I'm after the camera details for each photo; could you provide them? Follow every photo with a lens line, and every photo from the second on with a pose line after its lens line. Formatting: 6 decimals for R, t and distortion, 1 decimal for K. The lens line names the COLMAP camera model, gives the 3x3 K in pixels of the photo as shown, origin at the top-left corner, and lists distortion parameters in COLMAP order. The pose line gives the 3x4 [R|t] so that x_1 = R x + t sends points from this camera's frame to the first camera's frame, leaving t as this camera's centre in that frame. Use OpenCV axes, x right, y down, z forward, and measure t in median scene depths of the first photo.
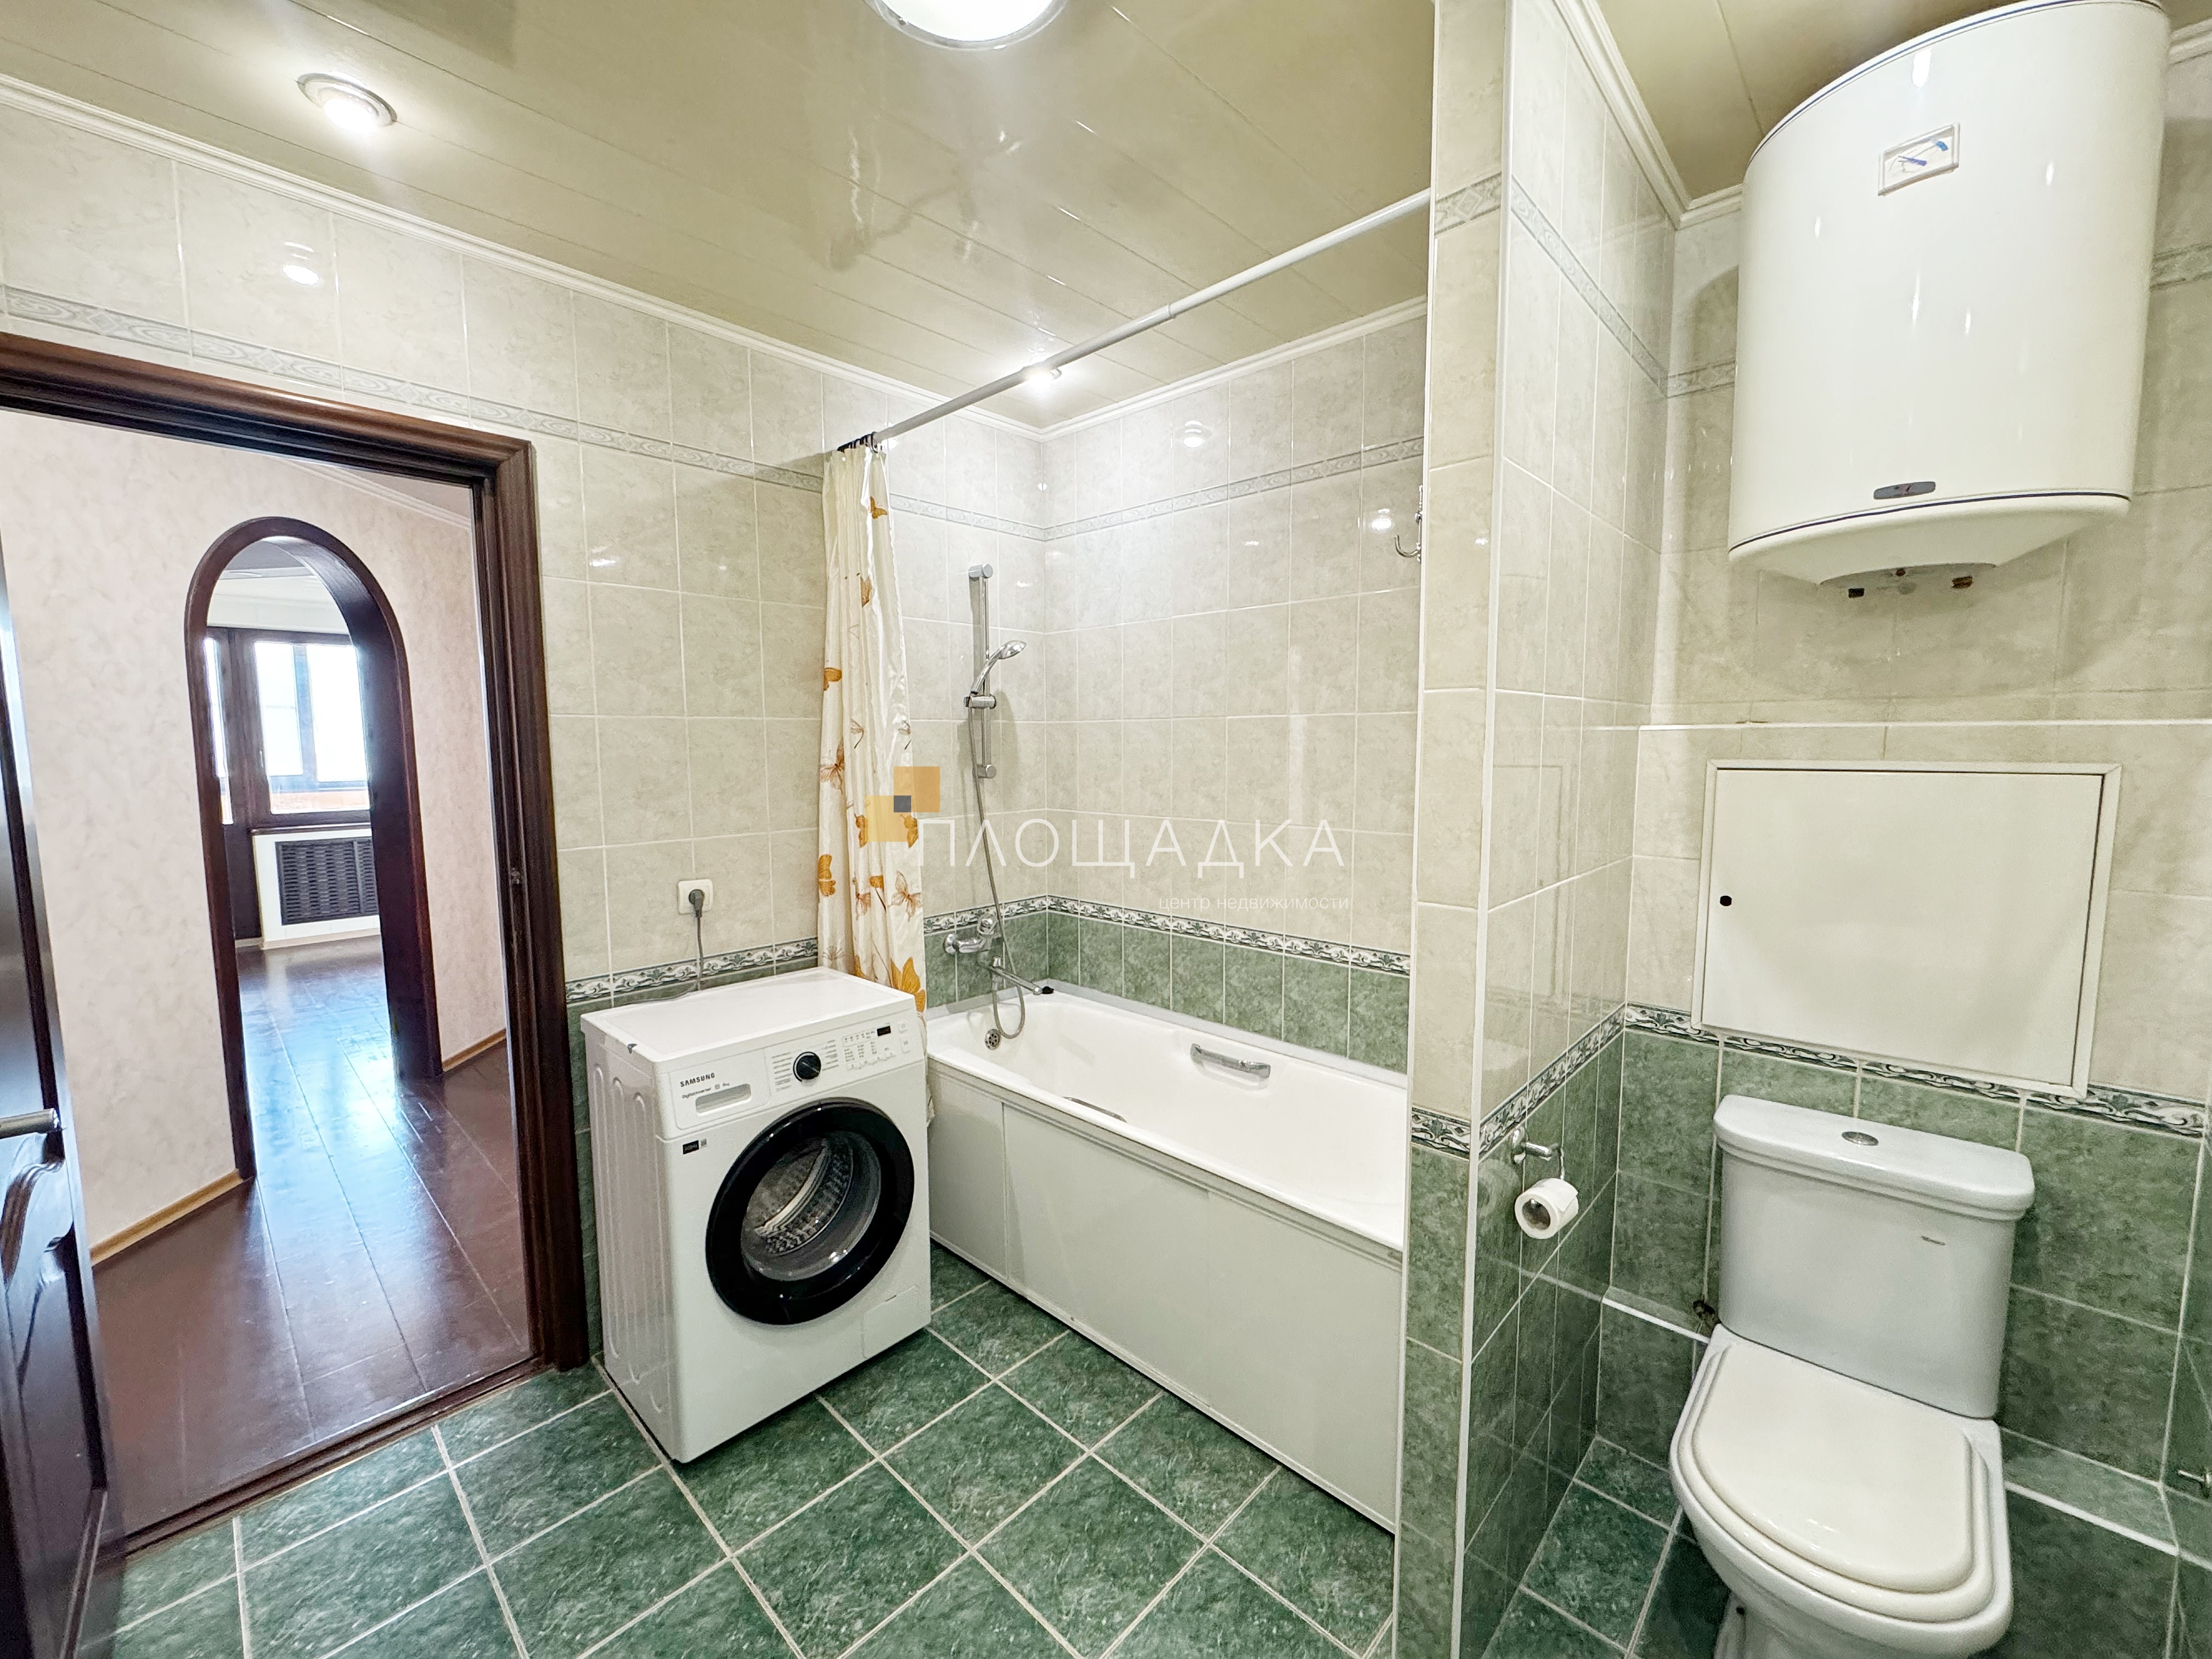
lens RADIAL K [[879.5, 0, 1109.9], [0, 879.5, 825.6], [0, 0, 1]] dist [0.001786, 0.000109]
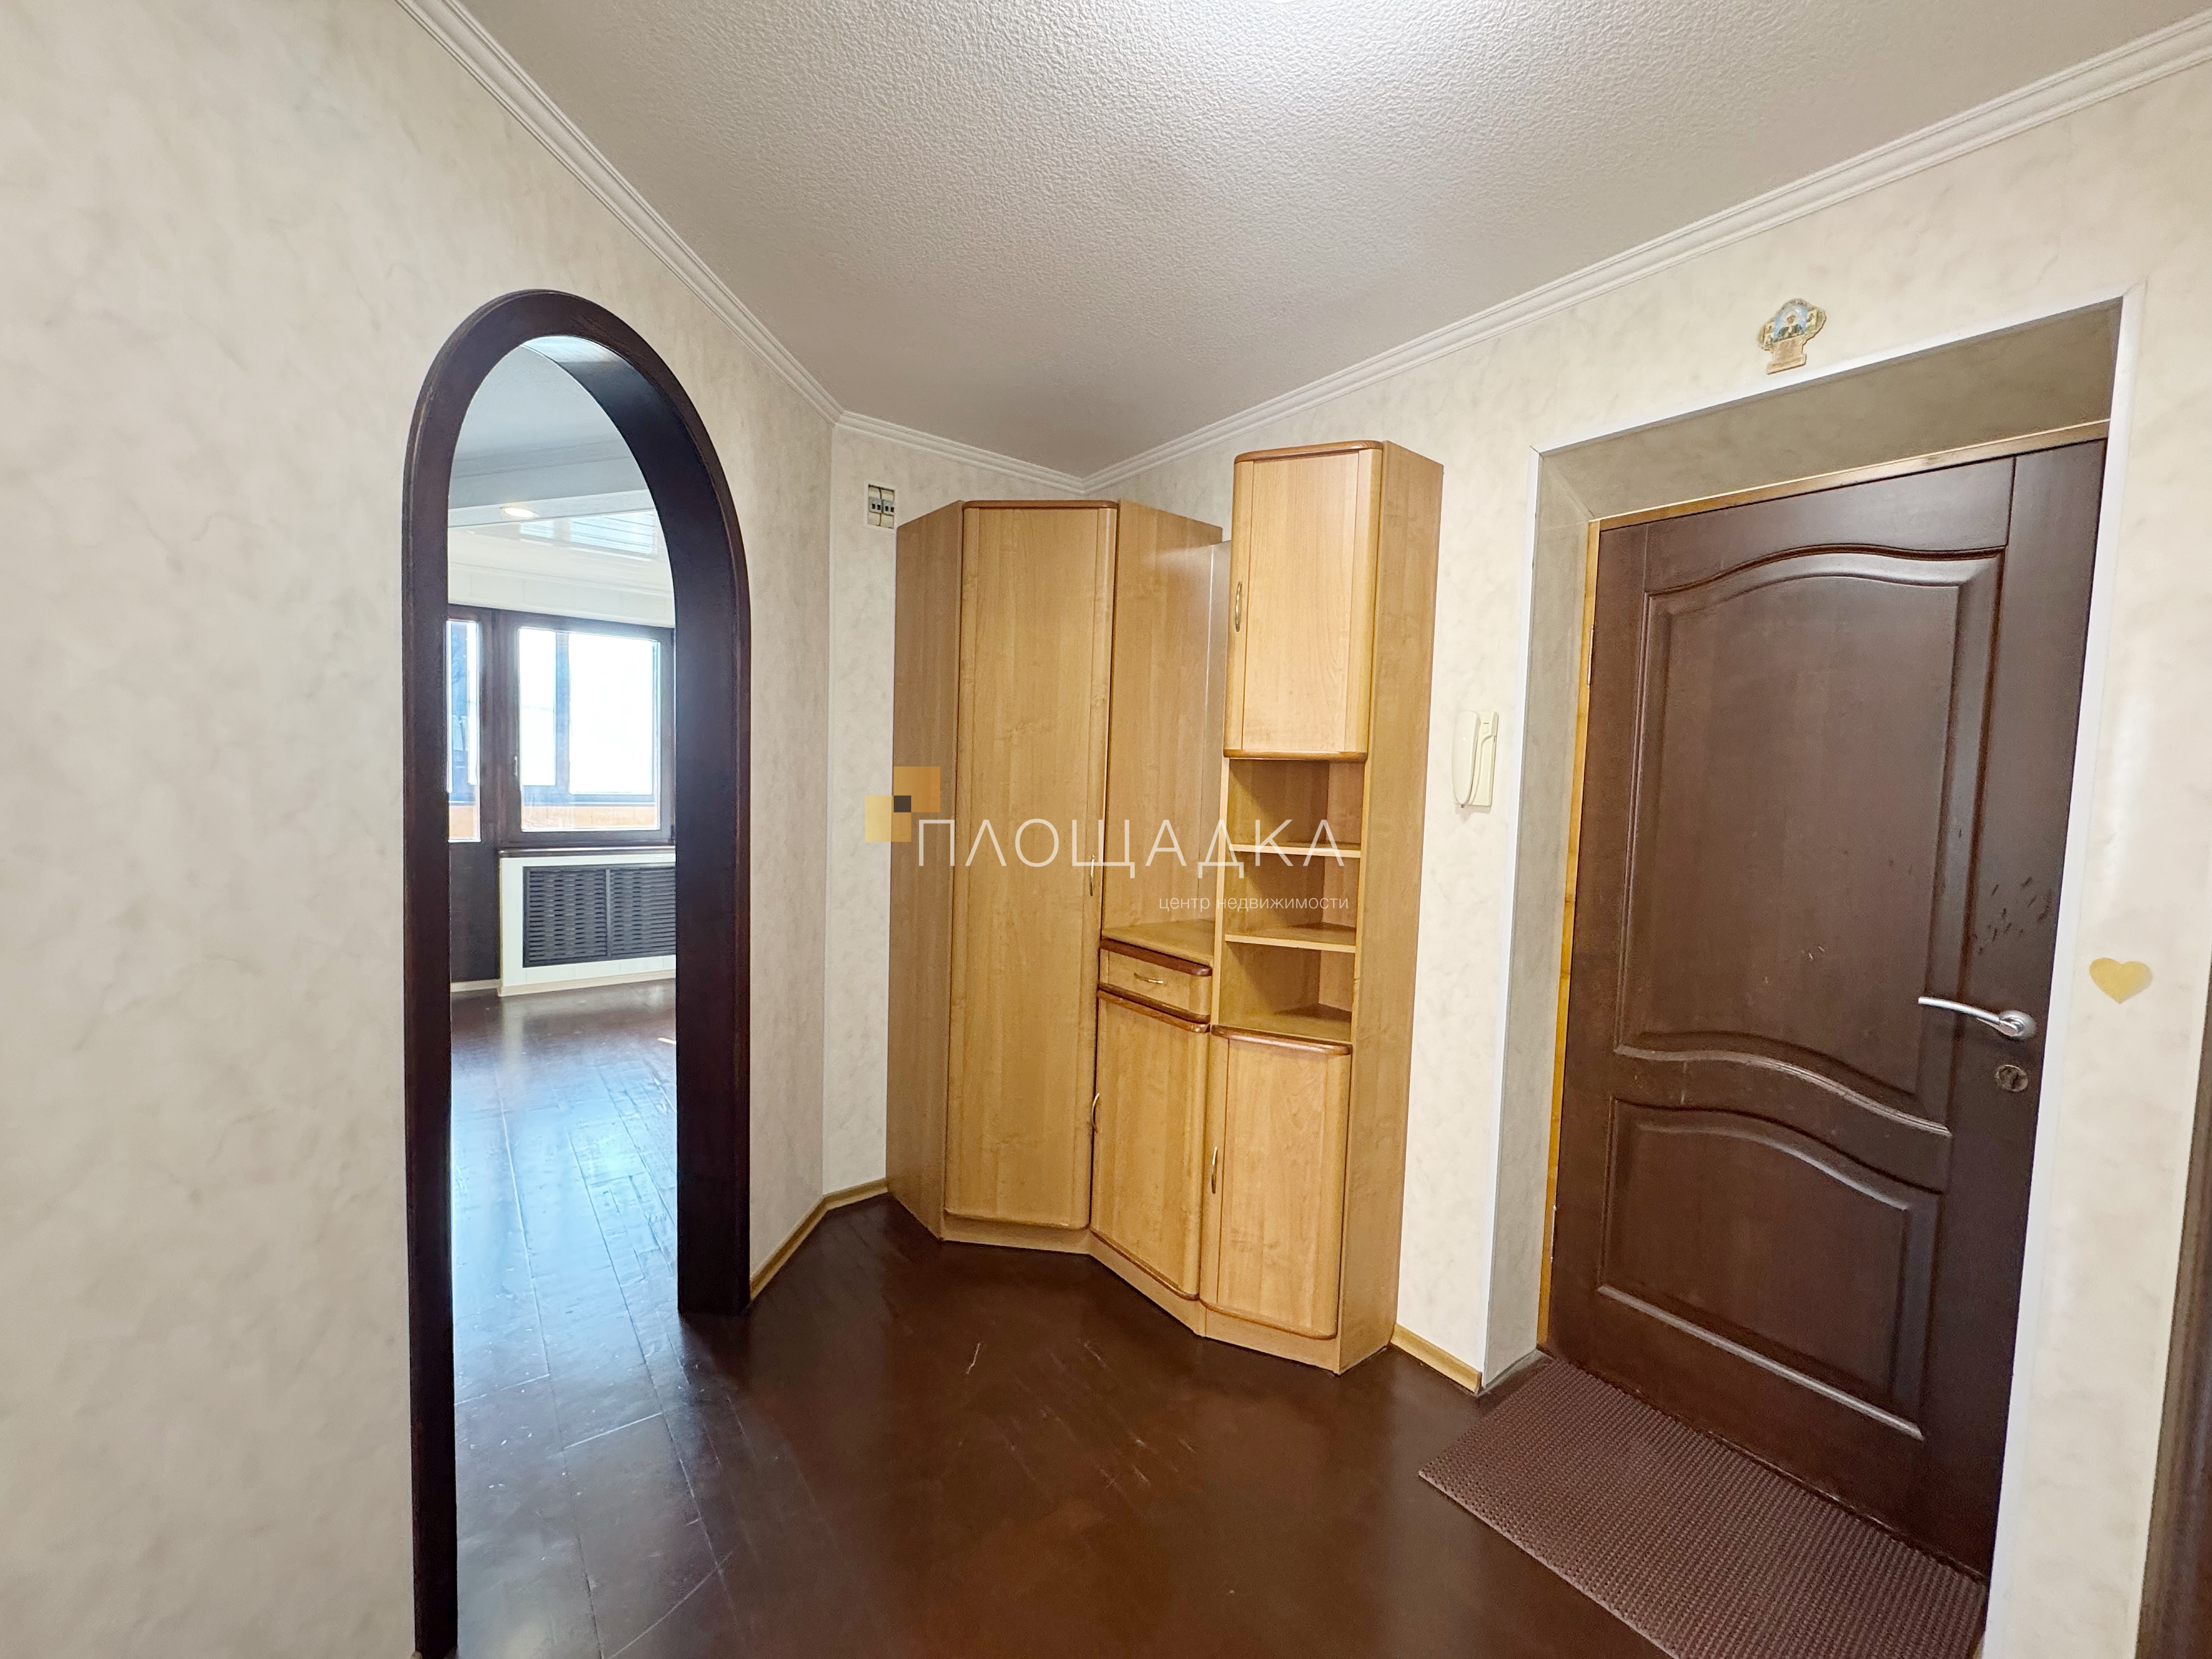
lens RADIAL K [[879.5, 0, 1117.1], [0, 879.5, 828.5], [0, 0, 1]] dist [0.001786, 0.000109]
pose [[0.985945, 0.049174, -0.159672, -0.276574], [-0.054766, 0.998024, -0.030812, -0.022036], [0.157842, 0.039123, 0.986689, 0.280700]]
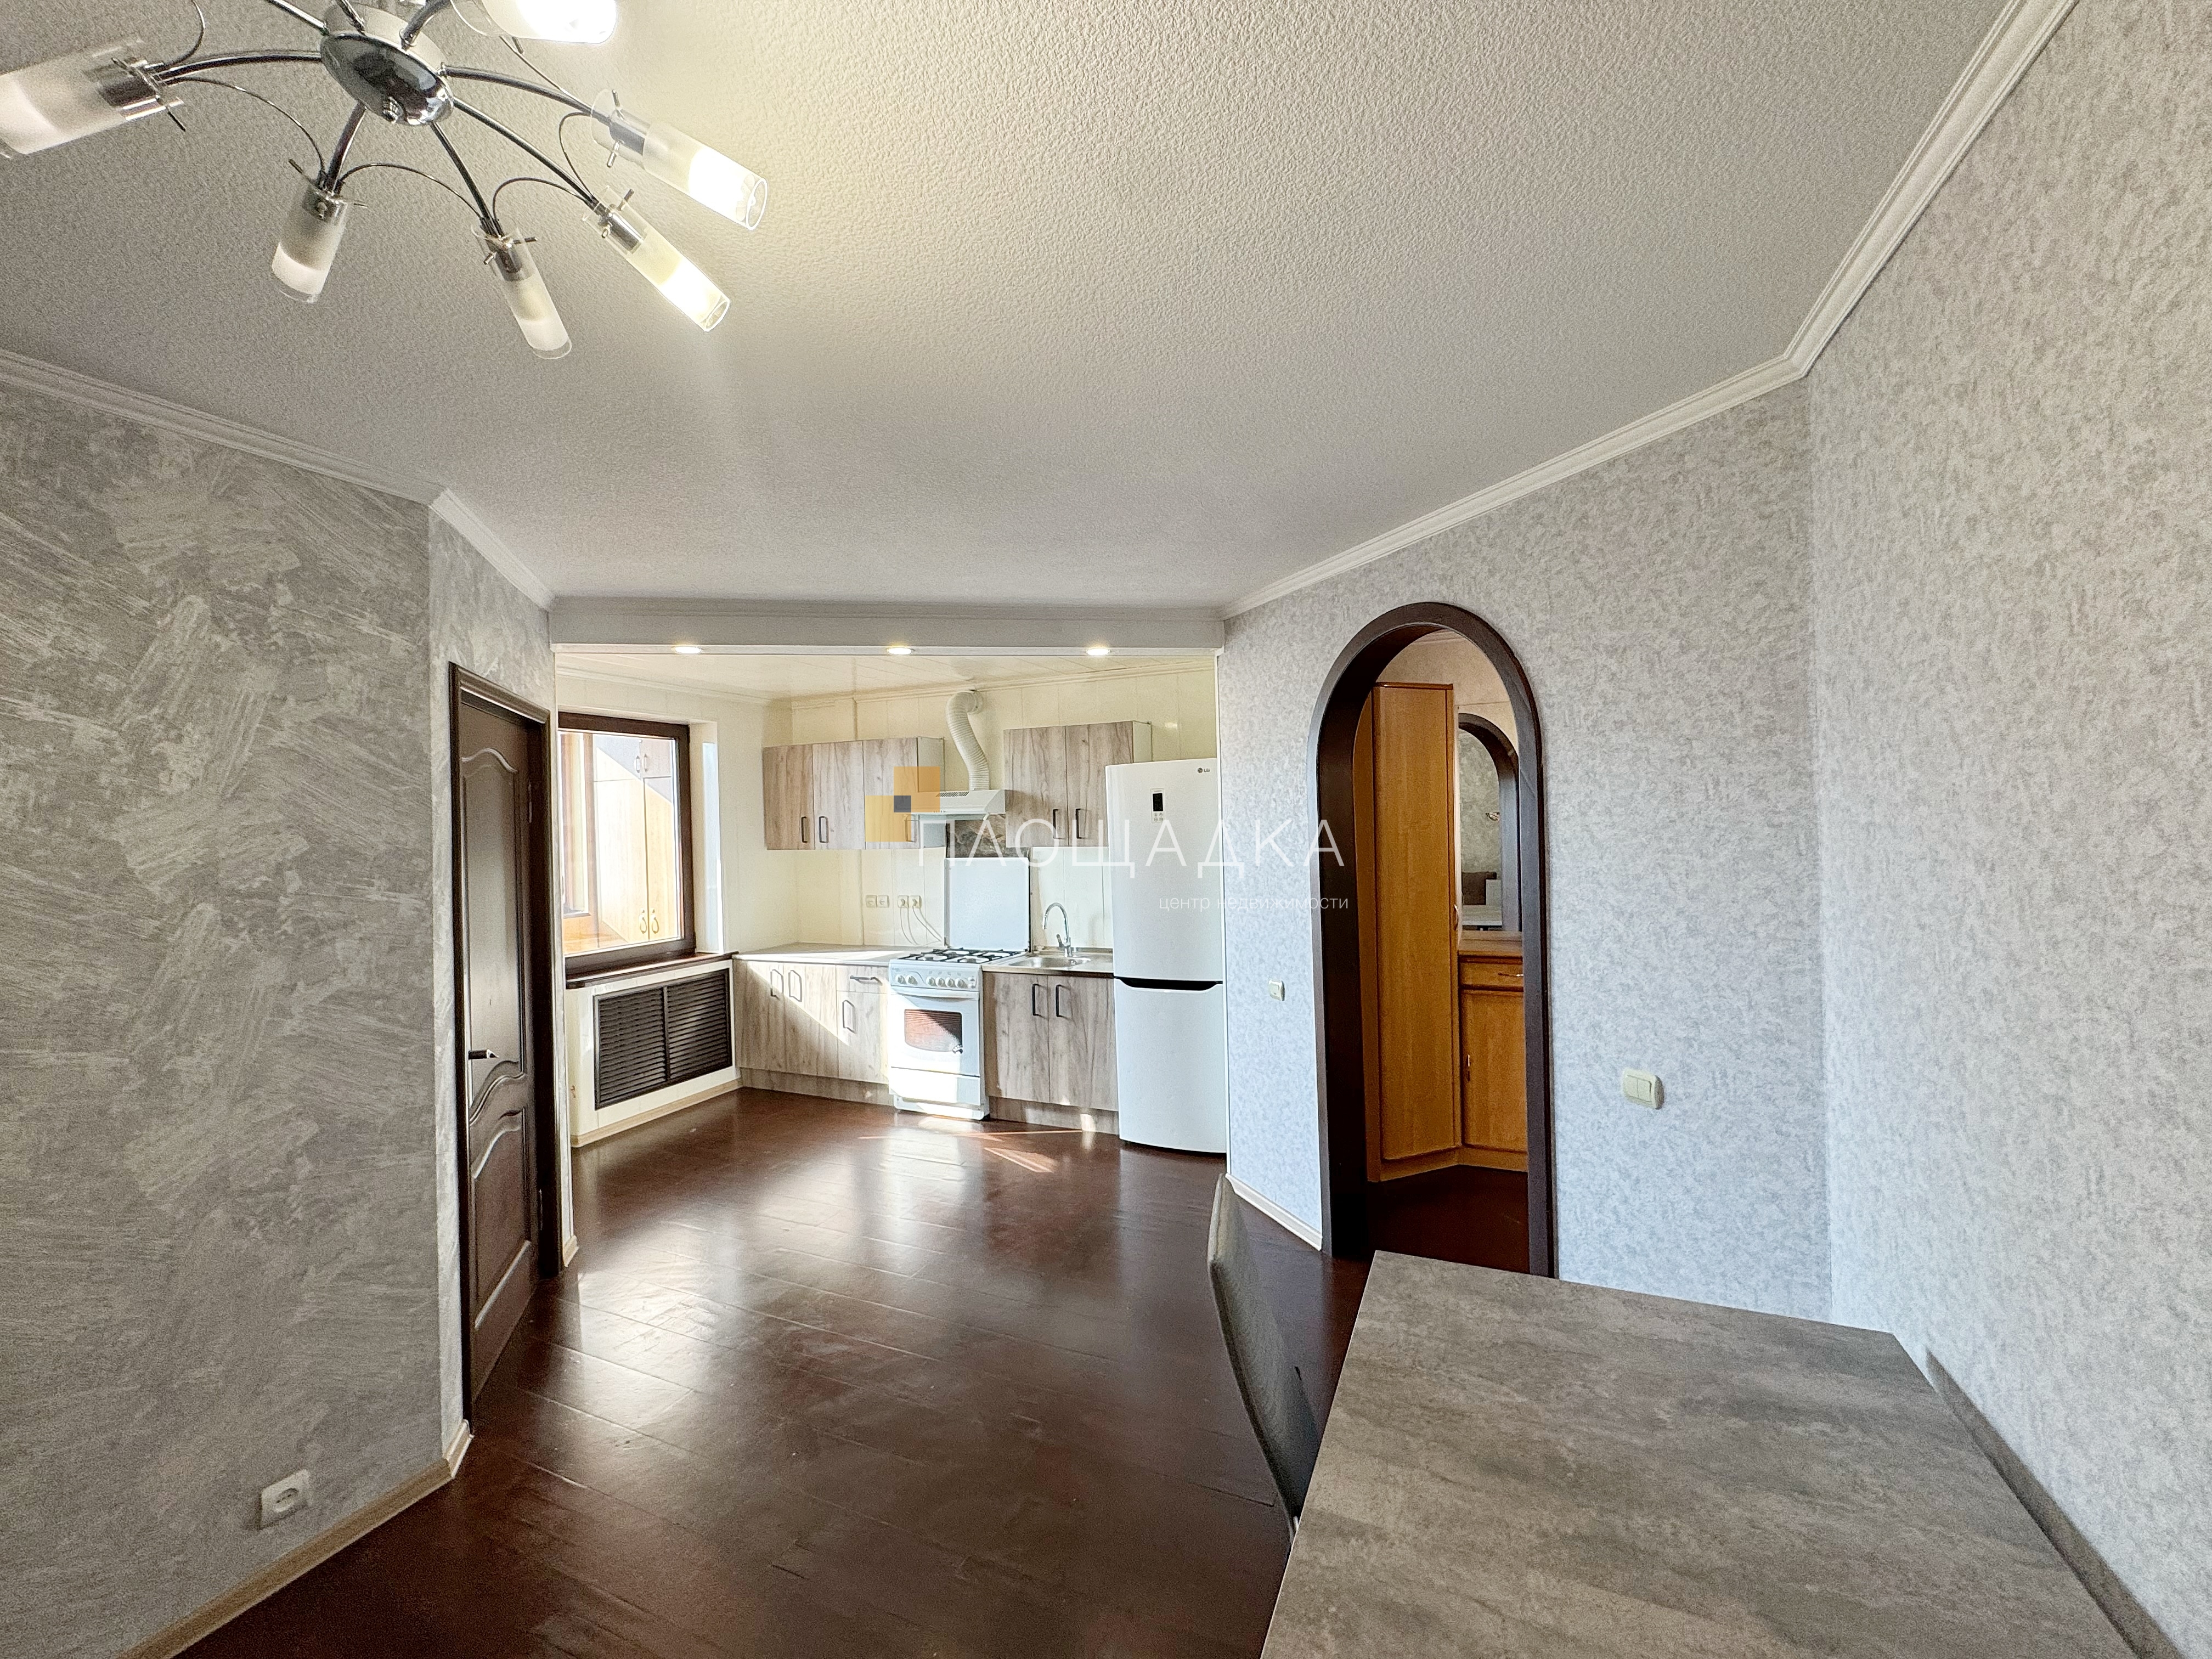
lens RADIAL K [[879.5, 0, 1103.0], [0, 879.5, 833.3], [0, 0, 1]] dist [0.001786, 0.000109]
pose [[0.942342, -0.024348, 0.333766, -0.802680], [0.052945, 0.995636, -0.076851, -0.037549], [-0.330438, 0.090091, 0.939518, 0.158154]]
